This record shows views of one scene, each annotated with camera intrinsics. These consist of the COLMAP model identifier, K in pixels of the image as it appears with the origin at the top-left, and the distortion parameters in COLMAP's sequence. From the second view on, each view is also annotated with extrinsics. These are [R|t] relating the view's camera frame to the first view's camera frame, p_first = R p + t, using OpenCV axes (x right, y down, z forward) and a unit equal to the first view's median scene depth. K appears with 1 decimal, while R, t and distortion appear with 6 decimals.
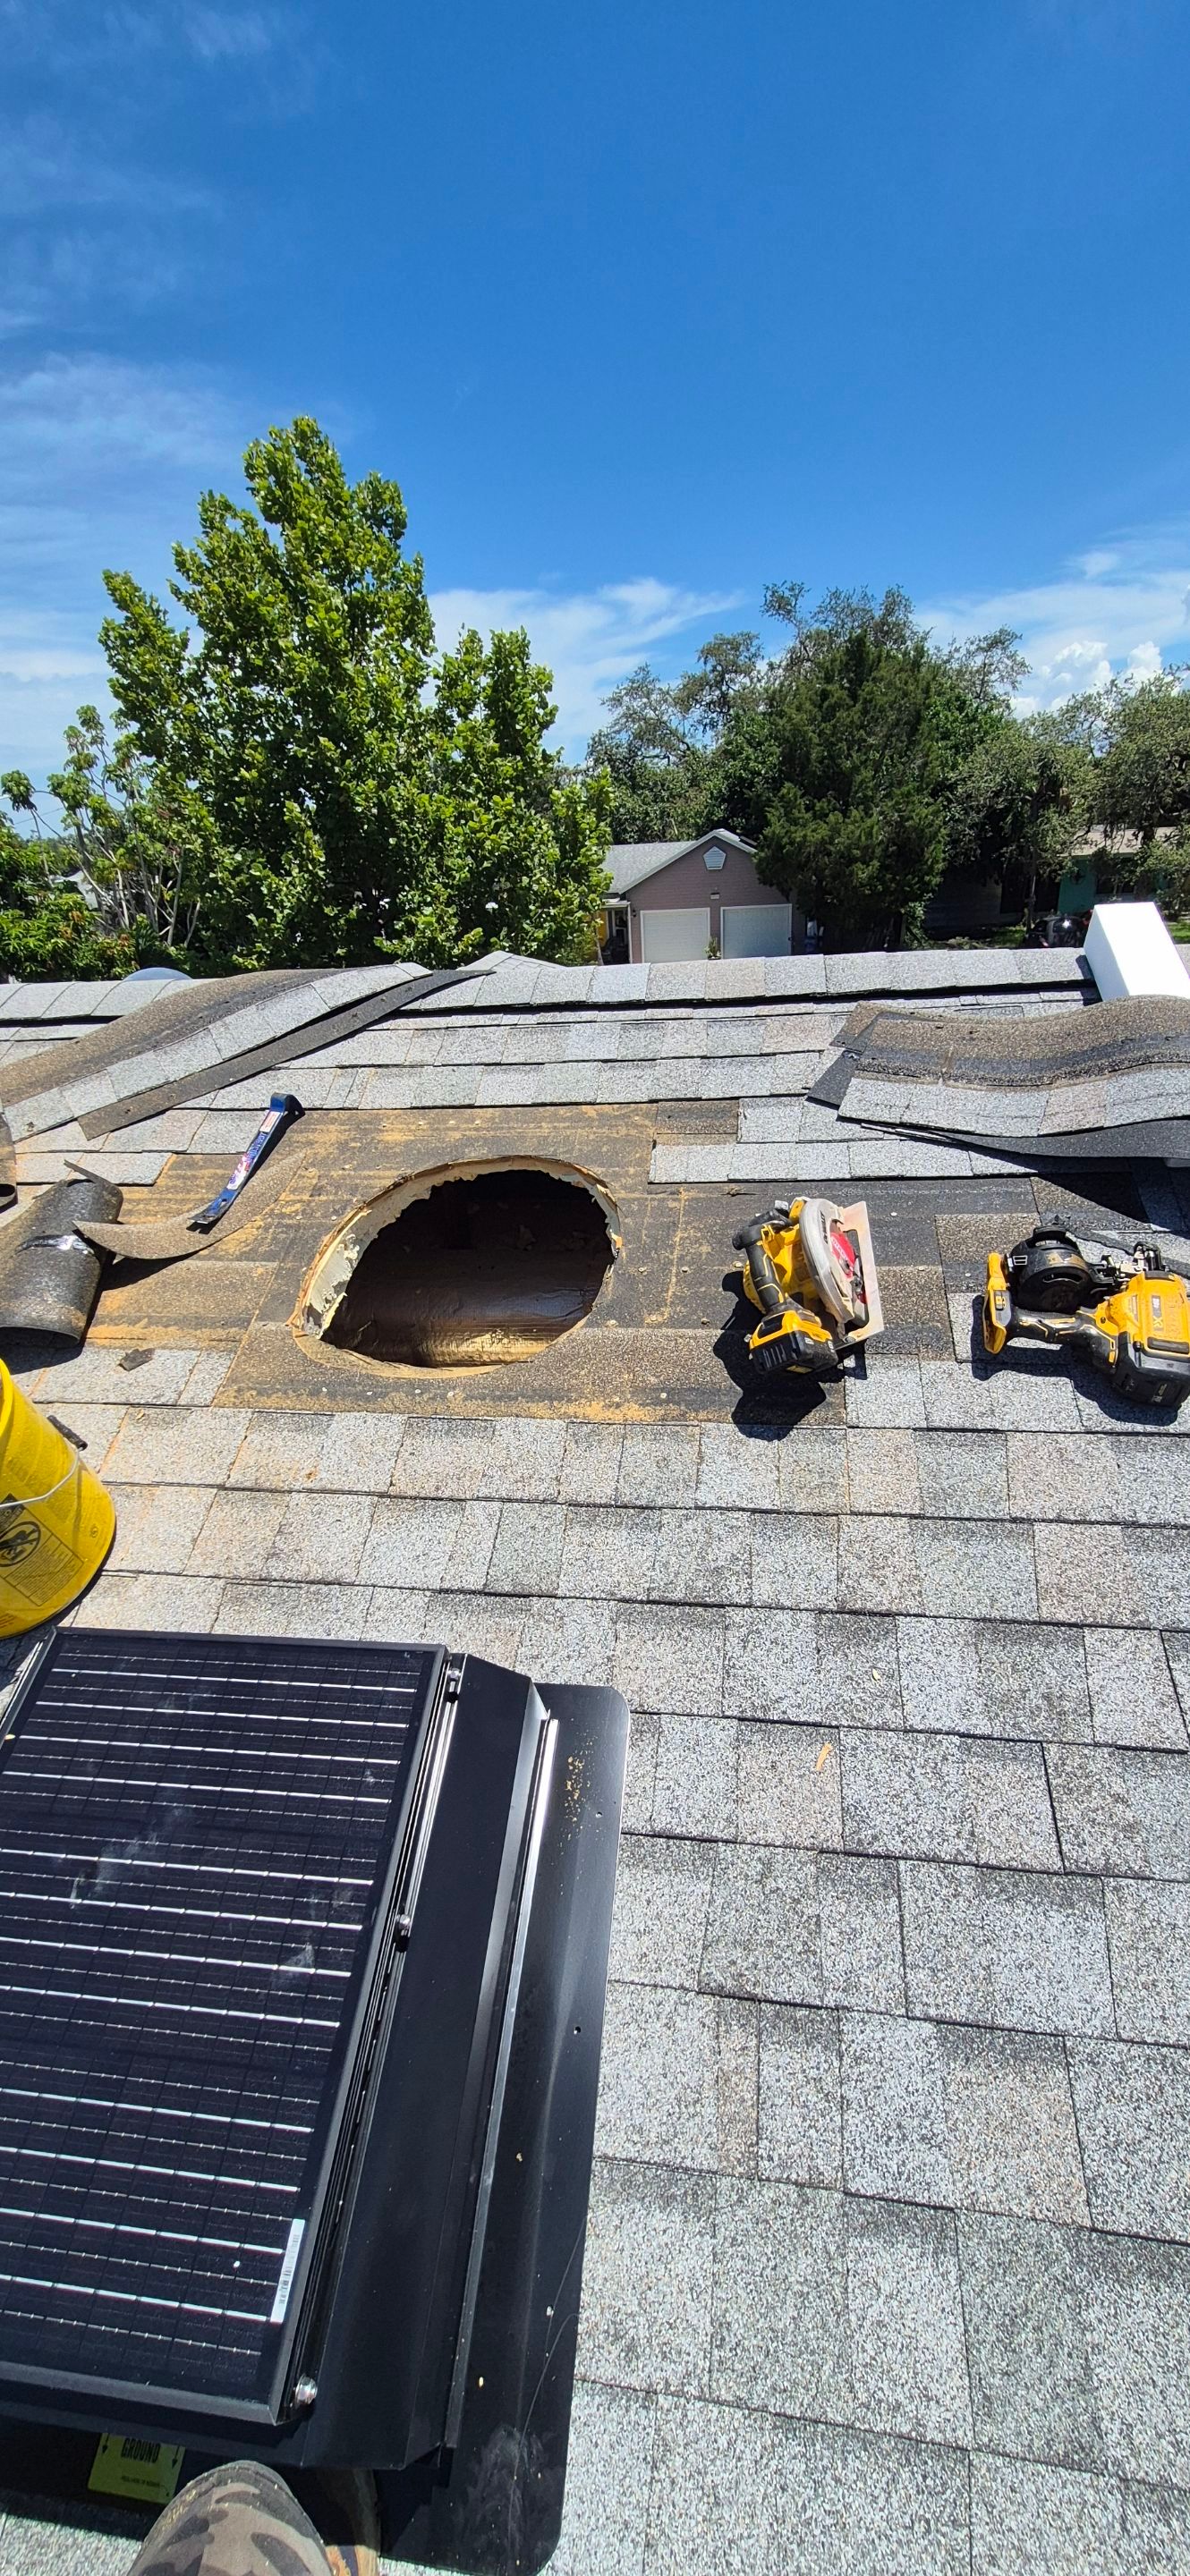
lens RADIAL K [[1014.1, 0, 615.6], [0, 1014.1, 1286.9], [0, 0, 1]] dist [0.010925, -0.006823]
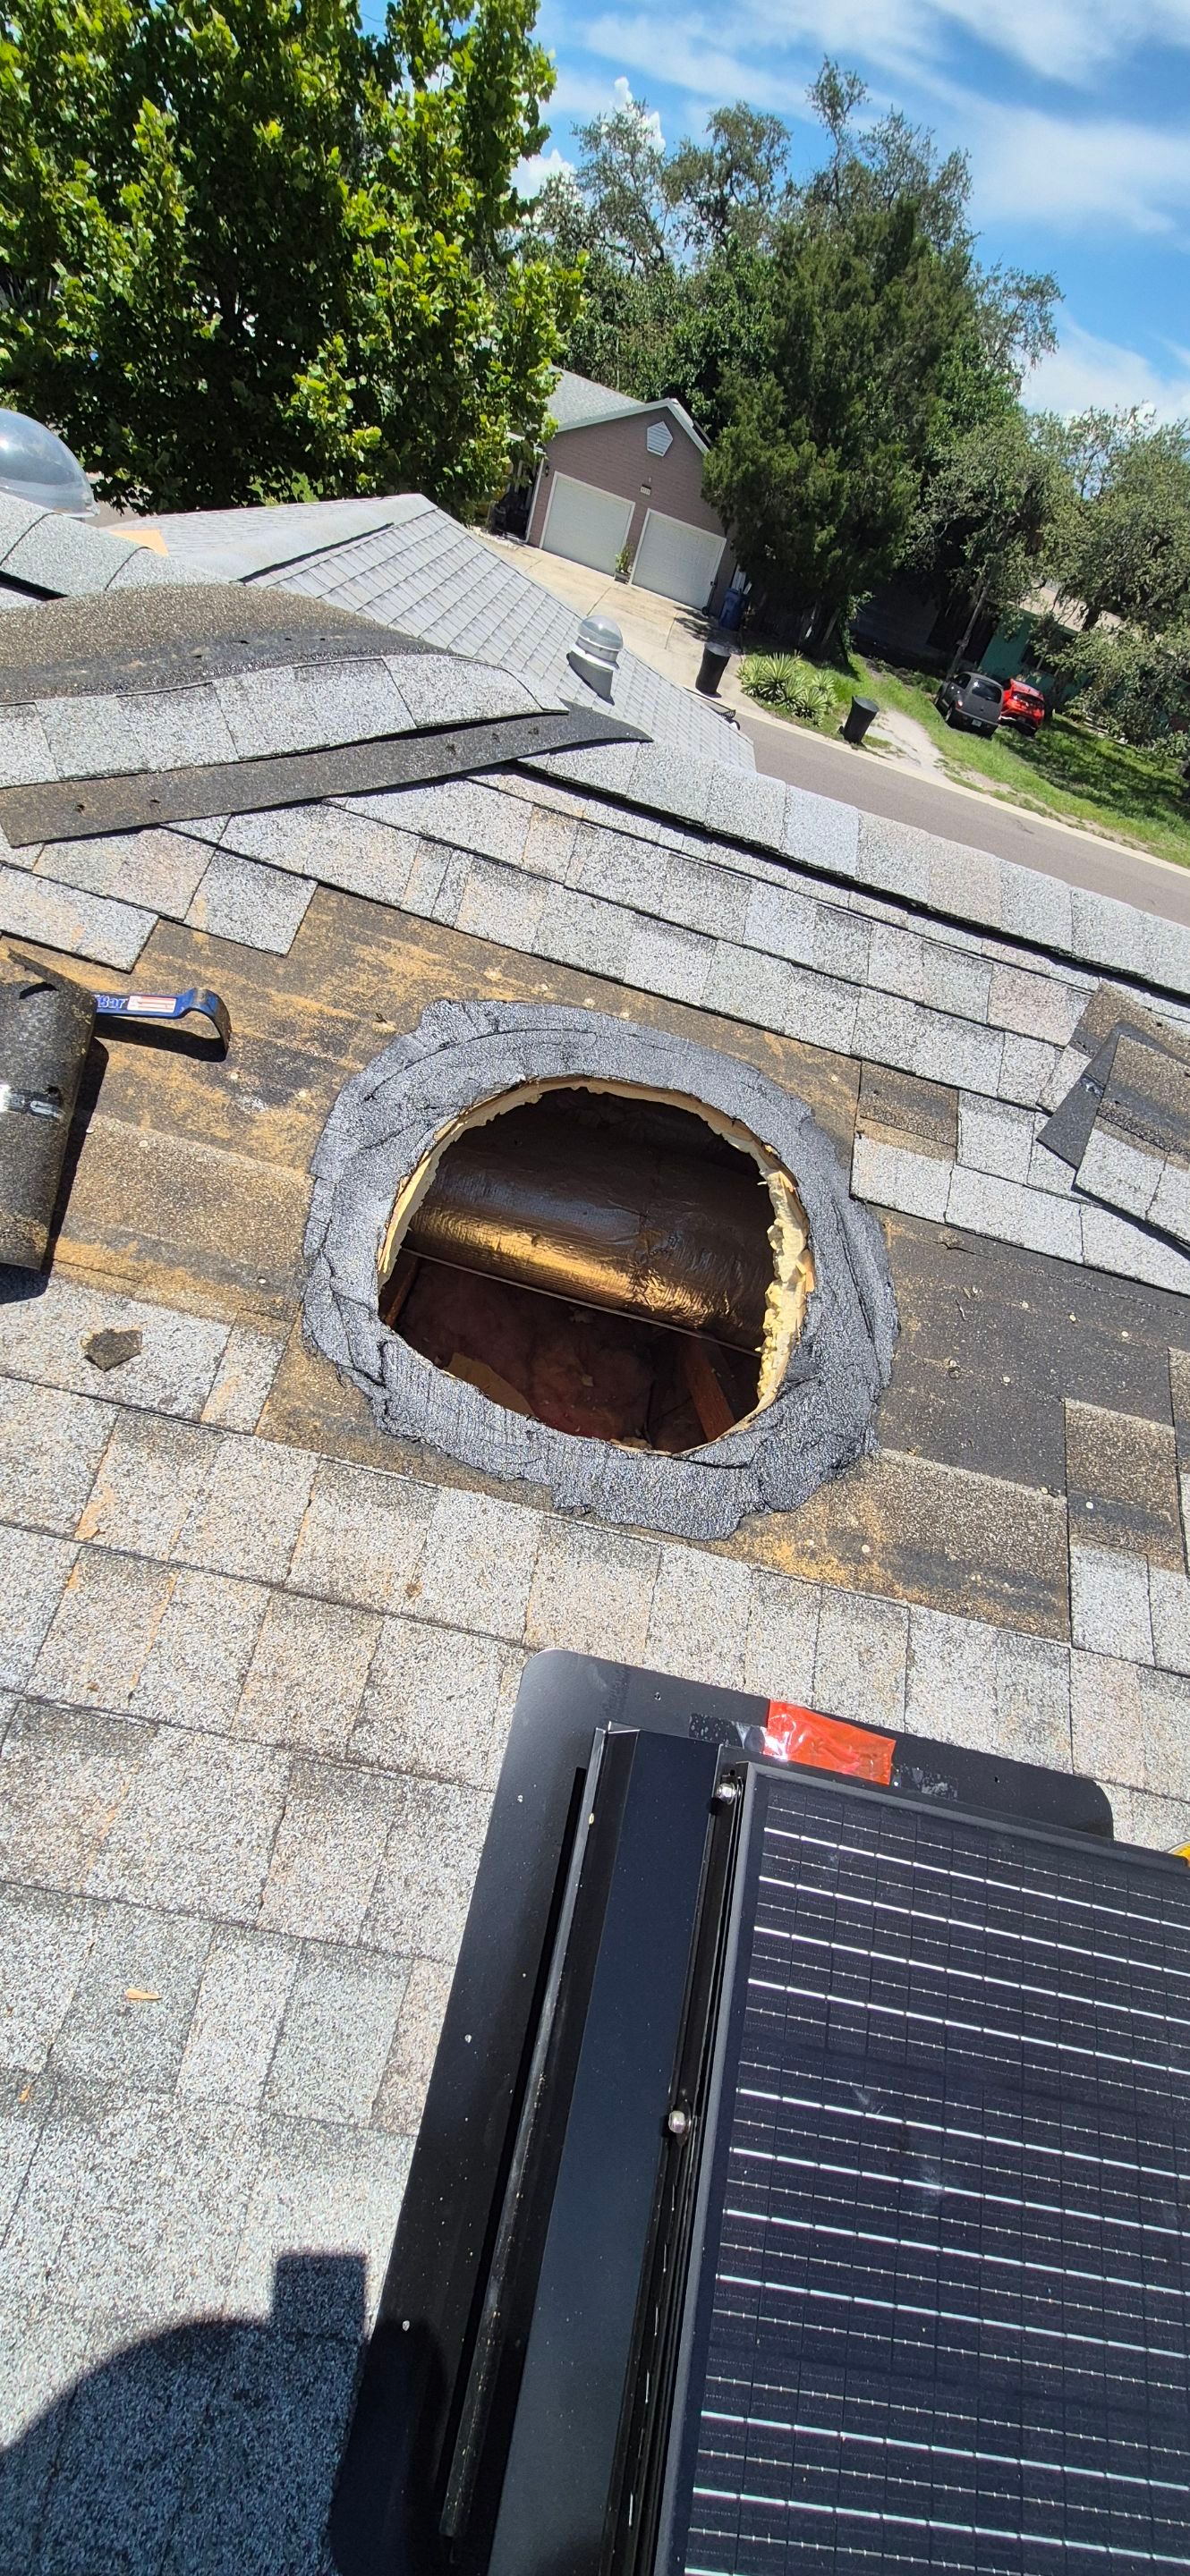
lens RADIAL K [[1014.1, 0, 615.6], [0, 1014.1, 1286.9], [0, 0, 1]] dist [0.010925, -0.006823]
pose [[0.936788, 0.215438, 0.275706, -0.273730], [-0.291704, 0.916014, 0.275368, -0.166283], [-0.193226, -0.338386, 0.920955, 0.259982]]
